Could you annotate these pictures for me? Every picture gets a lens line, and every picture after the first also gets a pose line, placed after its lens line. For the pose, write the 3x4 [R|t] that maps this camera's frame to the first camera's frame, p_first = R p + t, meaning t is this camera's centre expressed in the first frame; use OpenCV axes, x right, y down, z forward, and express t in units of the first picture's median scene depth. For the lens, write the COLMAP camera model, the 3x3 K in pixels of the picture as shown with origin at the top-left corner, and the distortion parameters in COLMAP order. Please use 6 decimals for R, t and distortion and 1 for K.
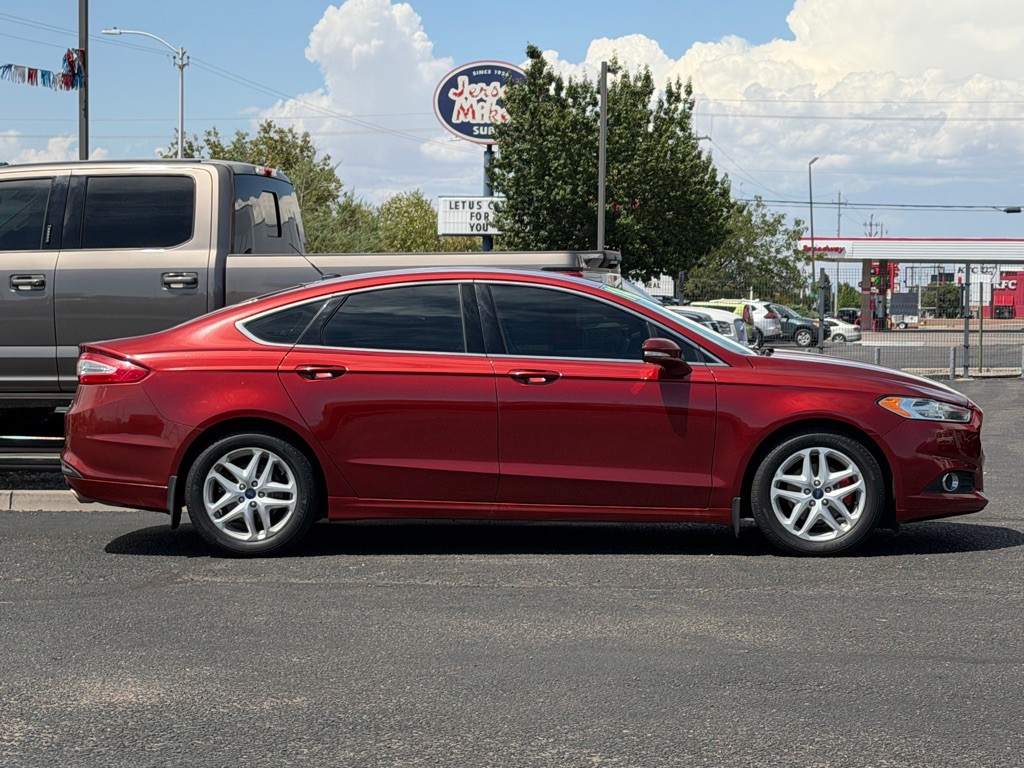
lens RADIAL K [[2283.5, 0, 513.2], [0, 2283.5, 389.0], [0, 0, 1]] dist [0.134797, 0.000000]
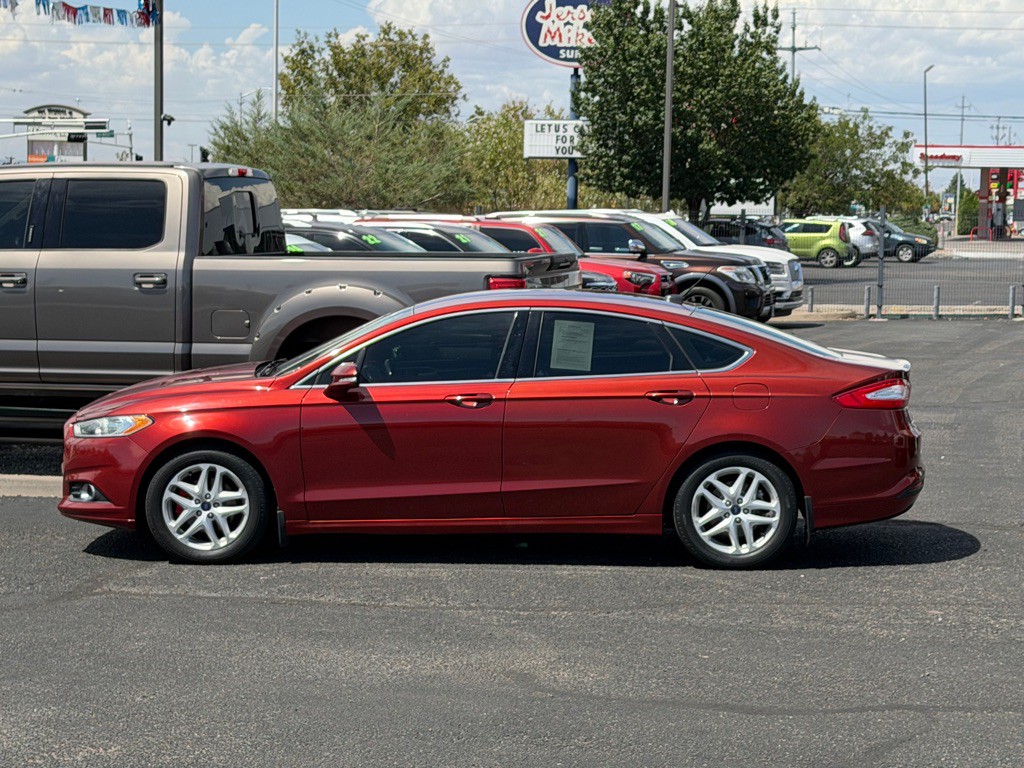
lens RADIAL K [[2283.5, 0, 512.1], [0, 2283.5, 388.5], [0, 0, 1]] dist [0.134797, 0.000000]
pose [[0.998291, 0.012353, -0.057114, 0.082280], [-0.009723, 0.998889, 0.046104, -0.047531], [0.057620, -0.045470, 0.997303, -0.051658]]
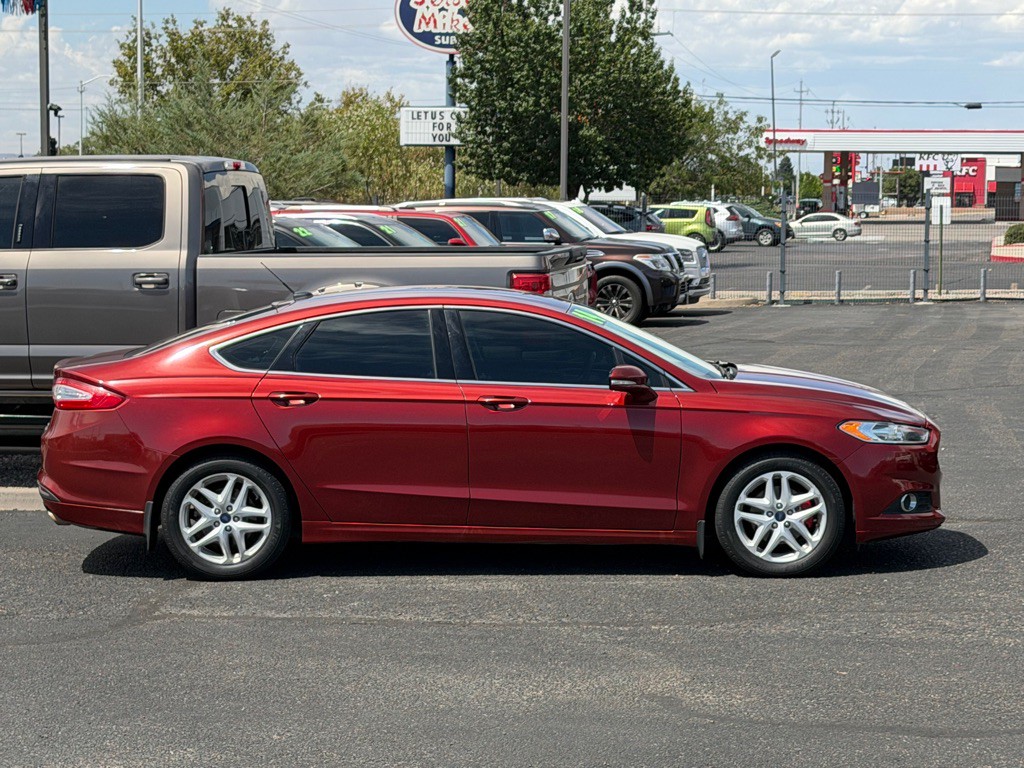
lens RADIAL K [[2283.5, 0, 517.6], [0, 2283.5, 379.3], [0, 0, 1]] dist [0.134797, 0.000000]
pose [[0.999820, -0.003757, 0.018583, -0.002683], [0.002863, 0.998848, 0.047904, -0.051385], [-0.018741, -0.047842, 0.998679, -0.014979]]
